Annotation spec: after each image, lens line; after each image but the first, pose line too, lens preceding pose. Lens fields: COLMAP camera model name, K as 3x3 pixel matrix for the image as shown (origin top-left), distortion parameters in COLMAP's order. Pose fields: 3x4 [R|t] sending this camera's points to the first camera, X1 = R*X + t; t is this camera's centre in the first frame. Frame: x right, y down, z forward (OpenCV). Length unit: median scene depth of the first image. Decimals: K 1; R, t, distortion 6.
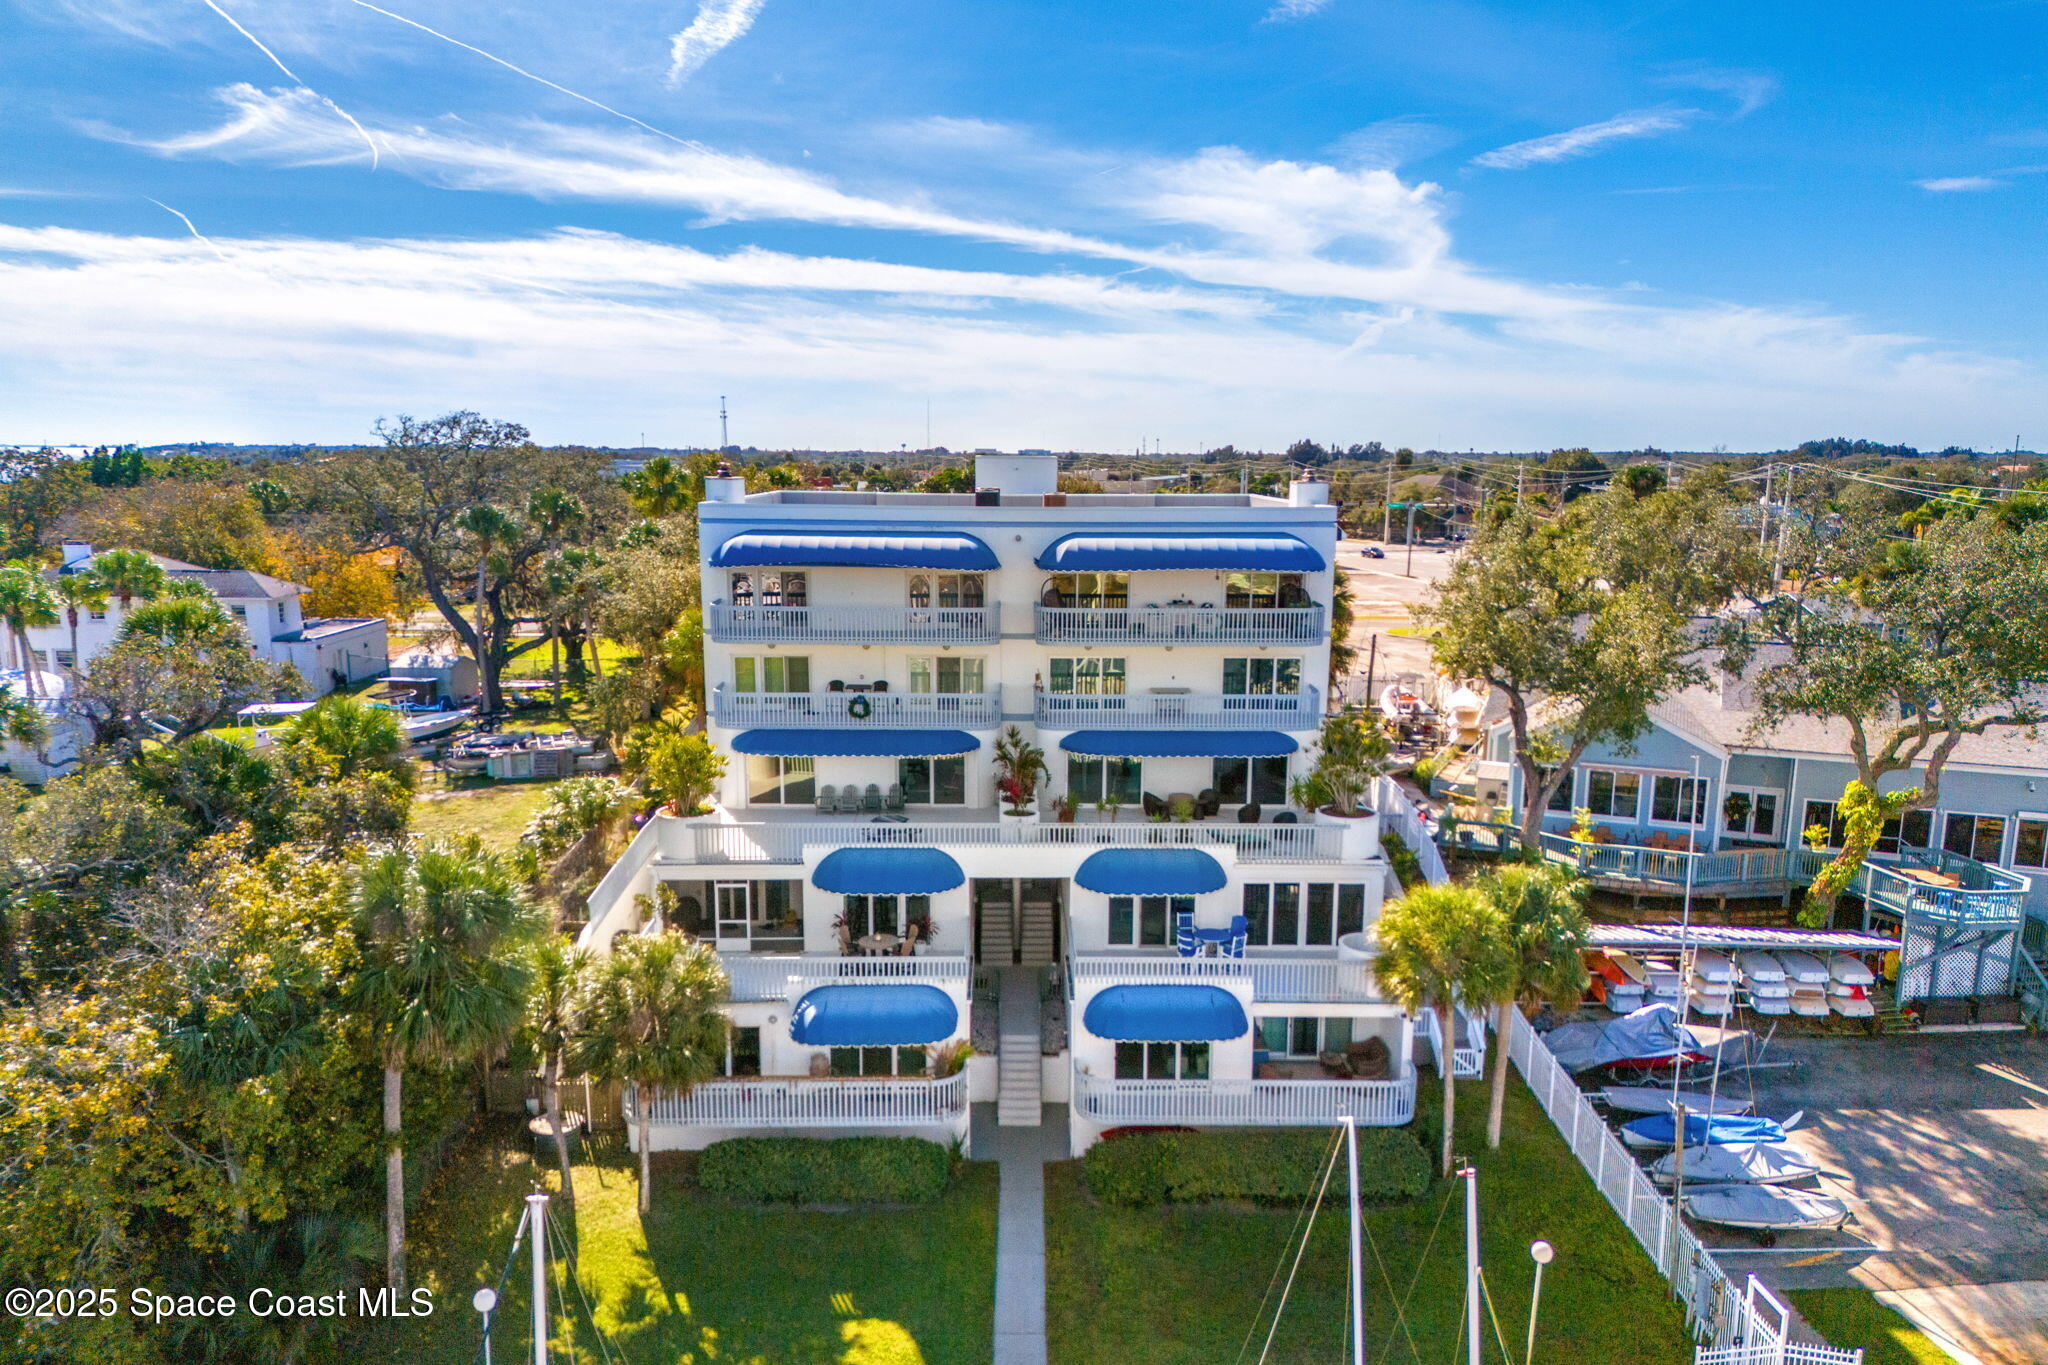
lens RADIAL K [[1495.7, 0, 1034.6], [0, 1495.7, 790.3], [0, 0, 1]] dist [0.060138, -0.045585]
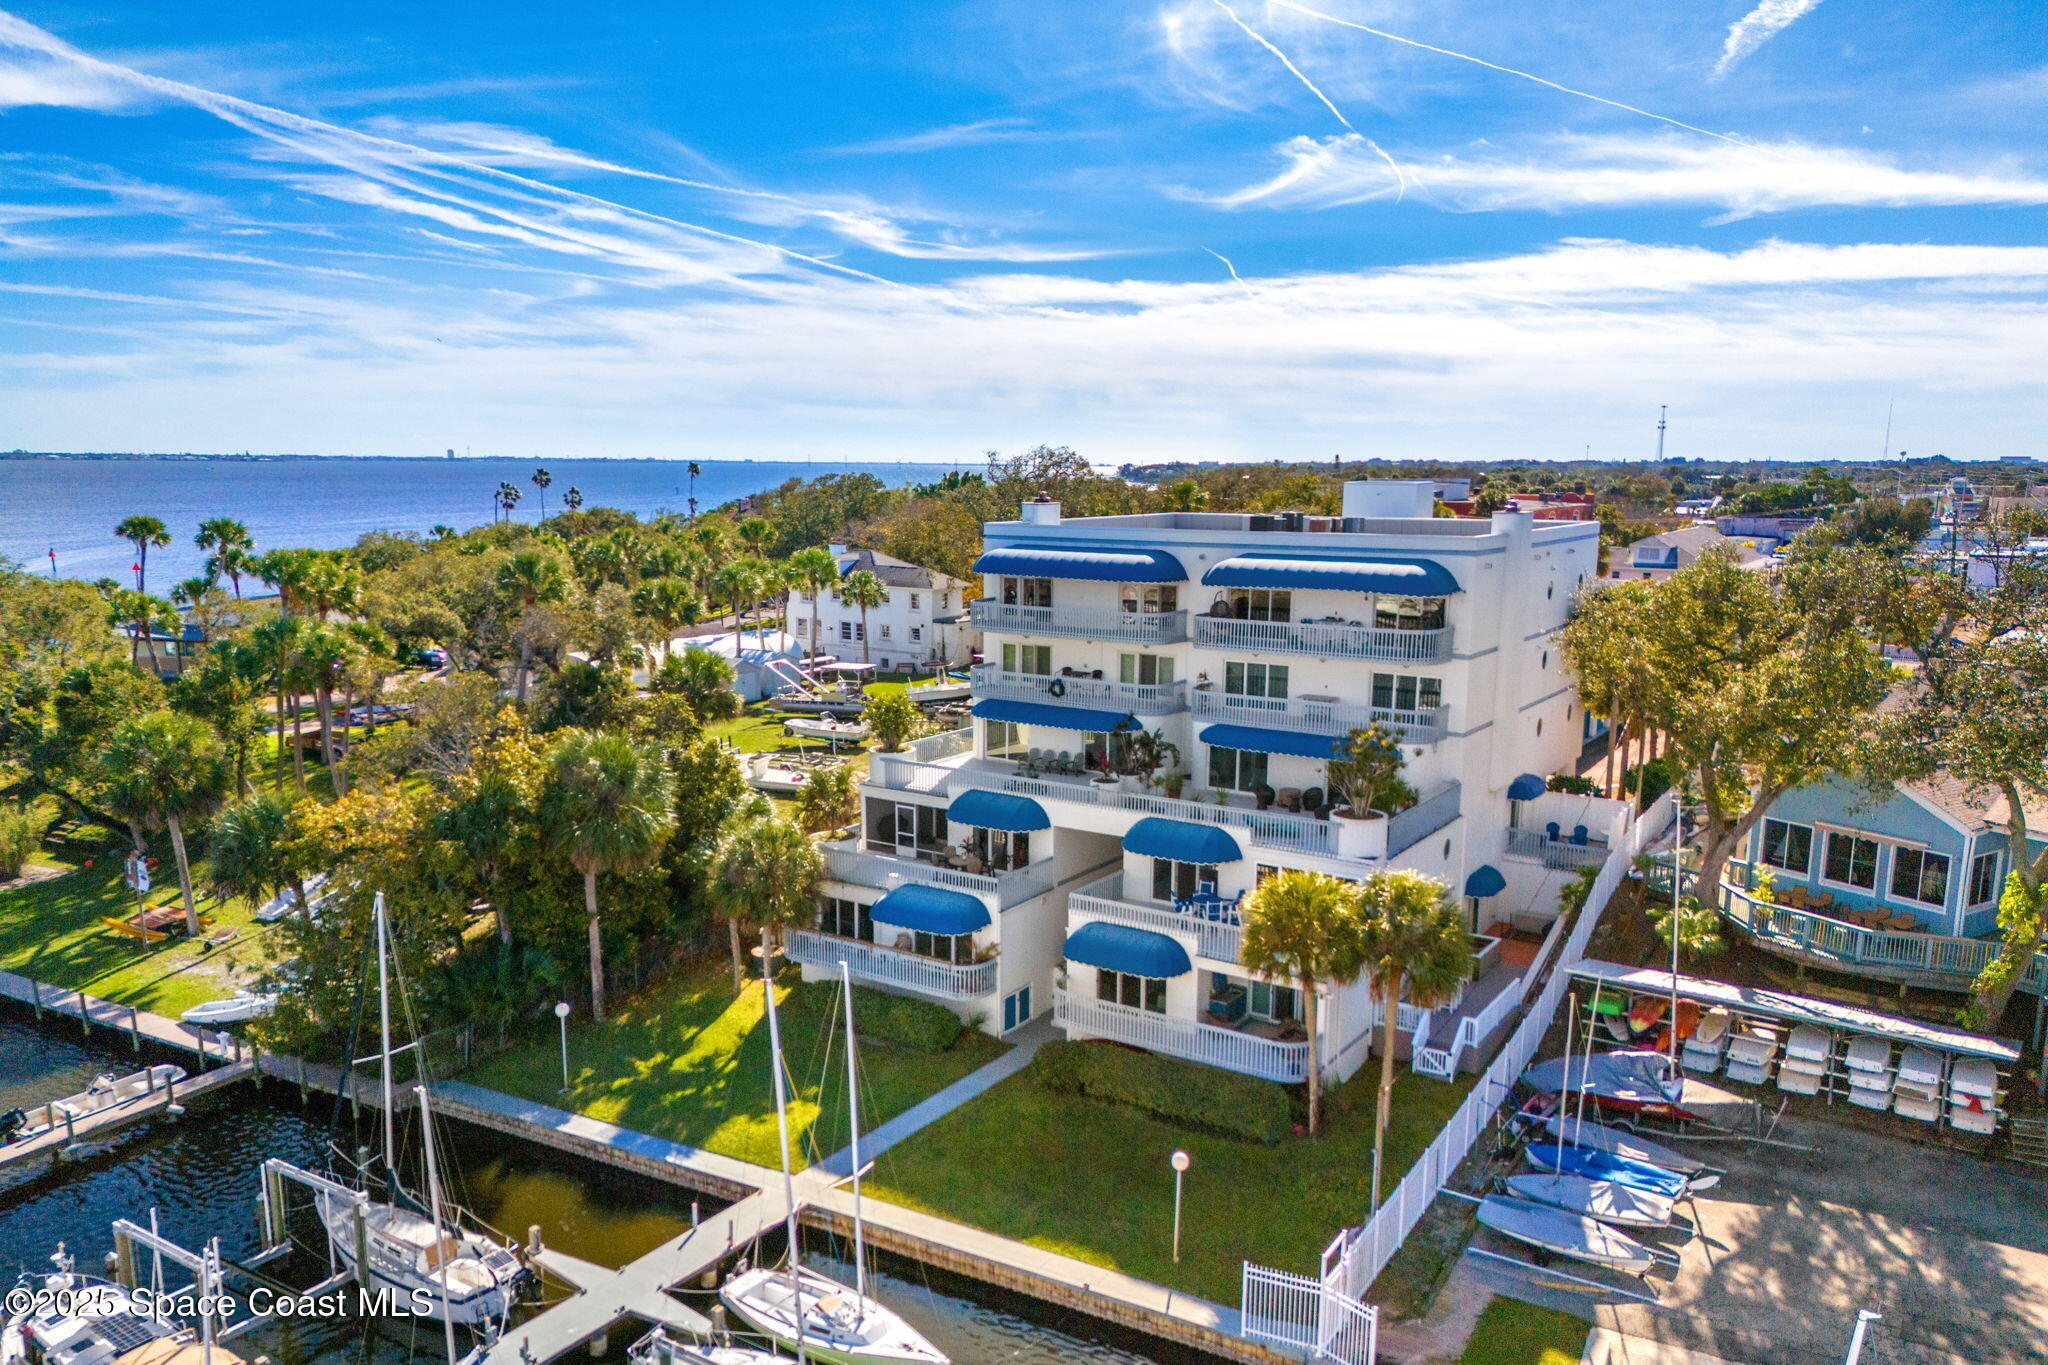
lens RADIAL K [[1495.7, 0, 1034.6], [0, 1495.7, 790.3], [0, 0, 1]] dist [0.060138, -0.045585]
pose [[0.822440, 0.121300, -0.555769, 0.564374], [-0.126016, 0.991576, 0.029936, -0.005497], [0.554718, 0.045415, 0.830798, -0.046563]]
